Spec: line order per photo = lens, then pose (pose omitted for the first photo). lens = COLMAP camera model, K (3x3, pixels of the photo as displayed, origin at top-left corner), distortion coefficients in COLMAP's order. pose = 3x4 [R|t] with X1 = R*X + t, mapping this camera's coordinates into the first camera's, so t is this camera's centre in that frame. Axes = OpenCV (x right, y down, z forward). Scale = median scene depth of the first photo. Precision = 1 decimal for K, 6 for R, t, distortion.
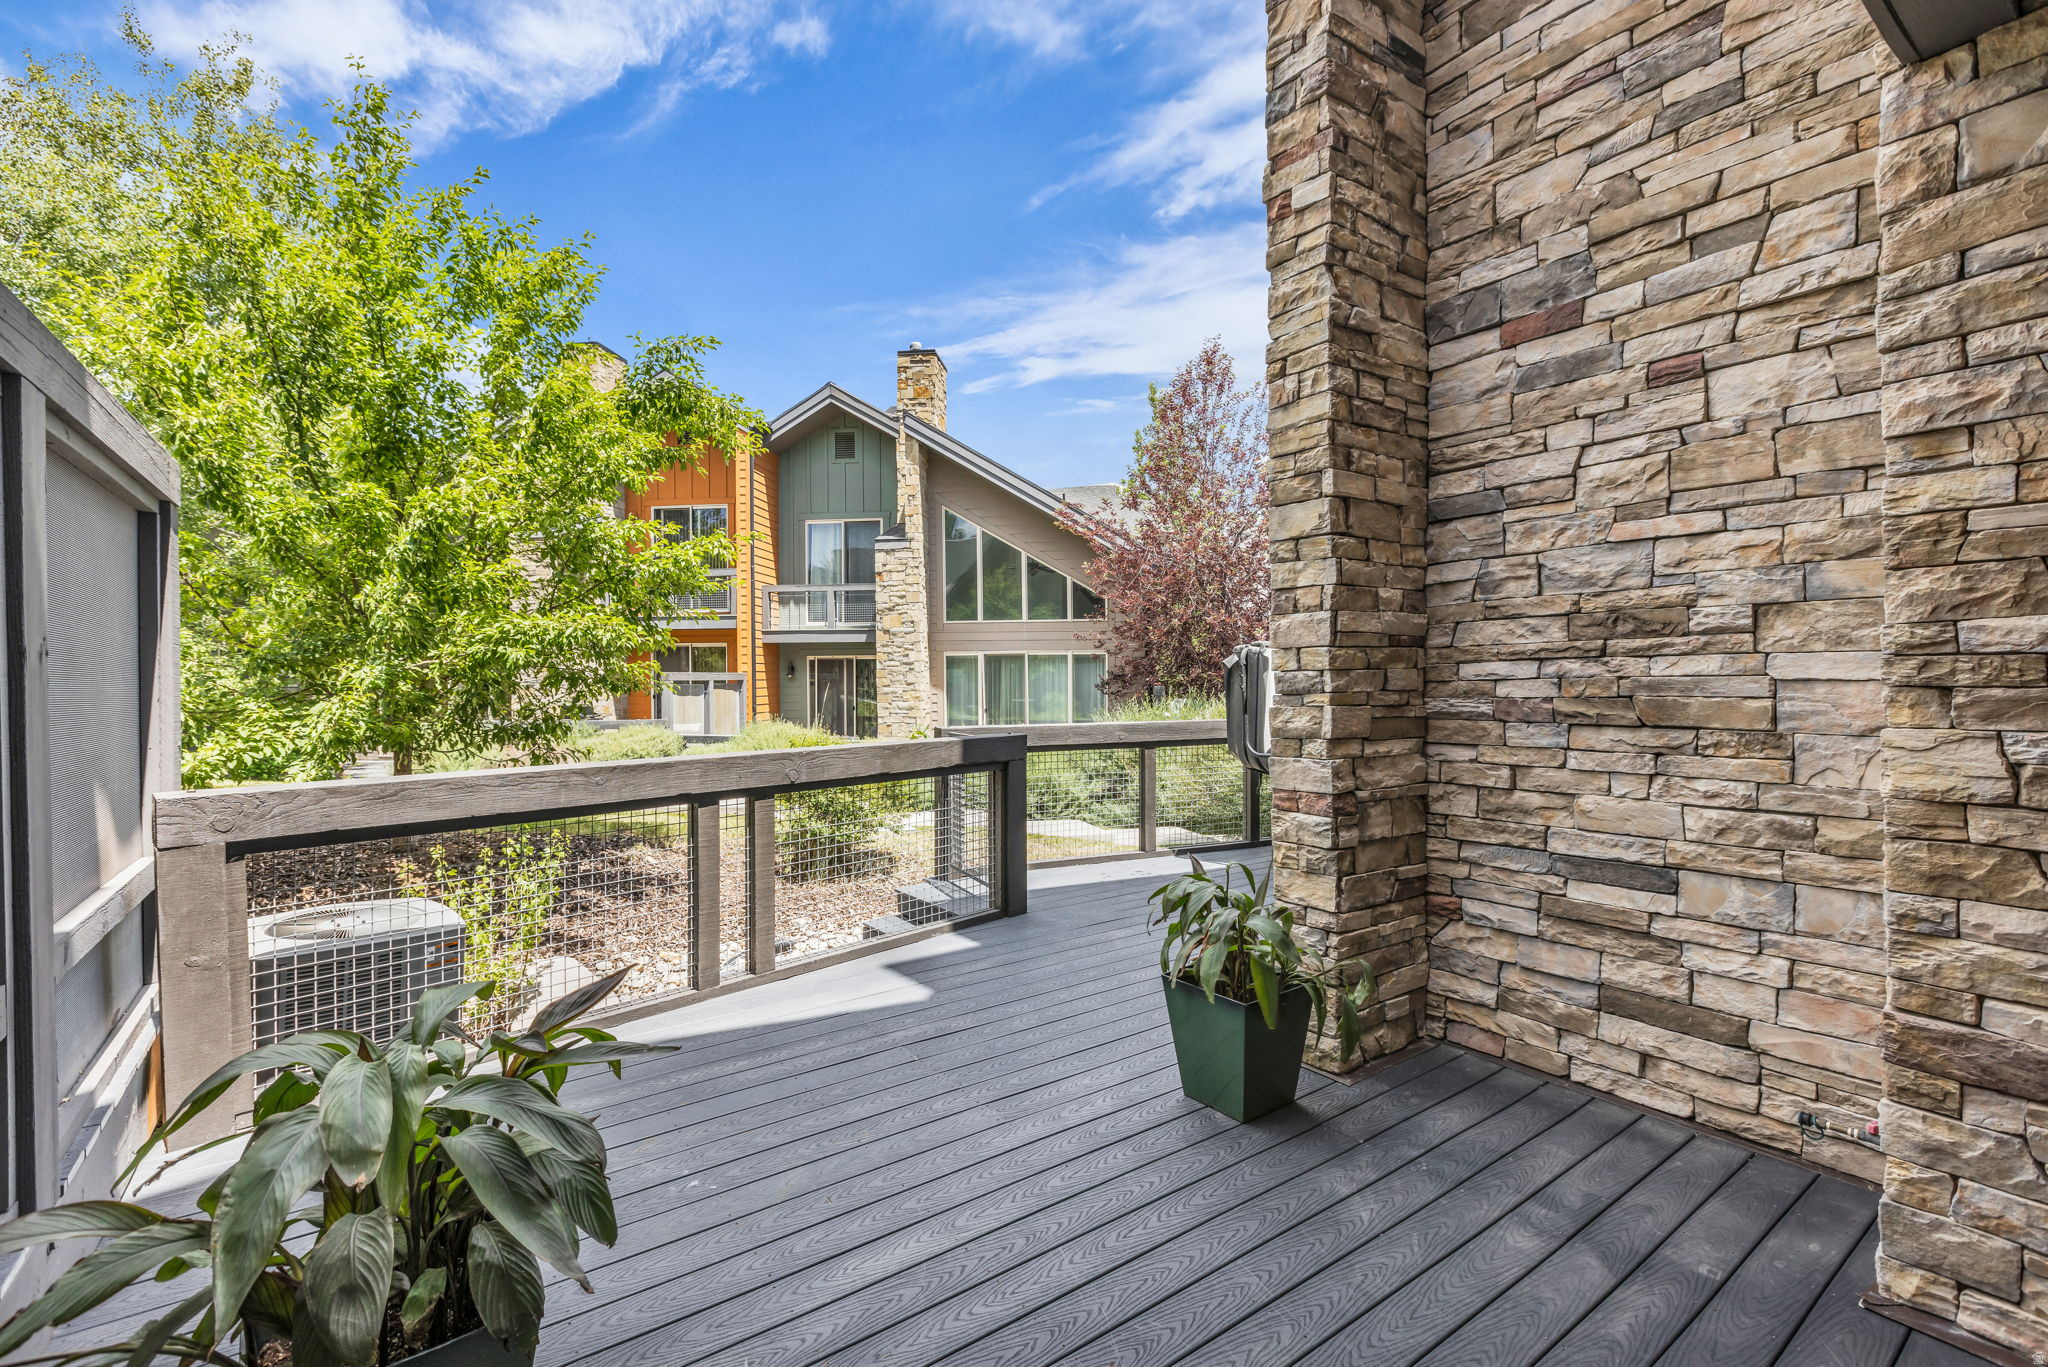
lens RADIAL K [[888.9, 0, 1024.0], [0, 888.9, 683.5], [0, 0, 1]] dist [0.003667, 0.000210]
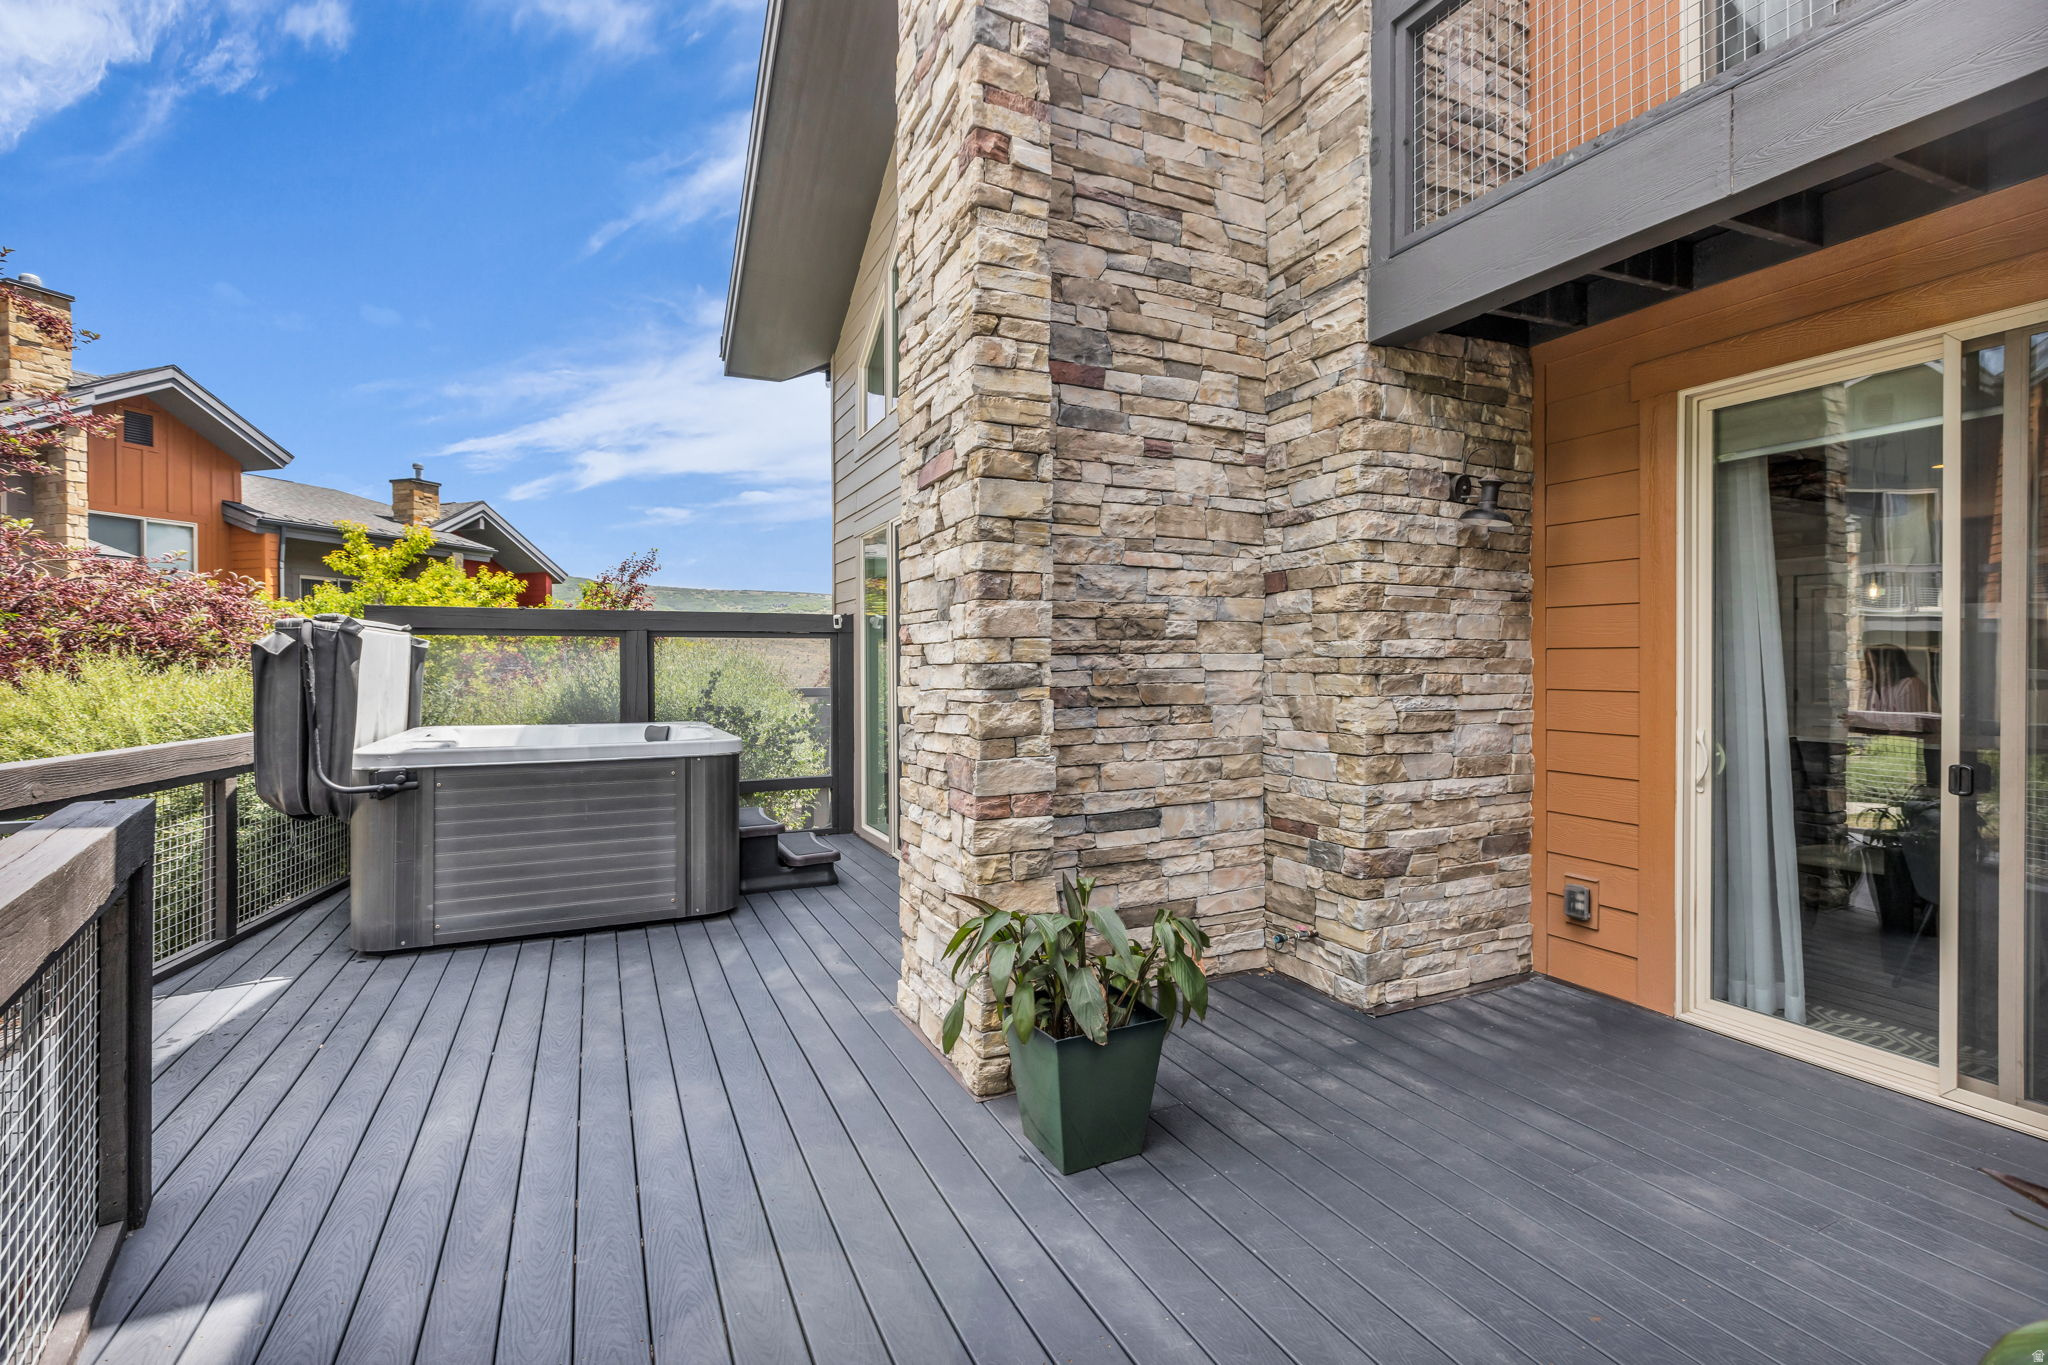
lens RADIAL K [[920.4, 0, 1026.2], [0, 920.4, 660.3], [0, 0, 1]] dist [-0.000572, 0.000080]
pose [[0.182969, 0.007373, 0.983091, -0.698265], [0.006842, 0.999938, -0.008773, -0.009611], [-0.983095, 0.008332, 0.182907, 0.913373]]
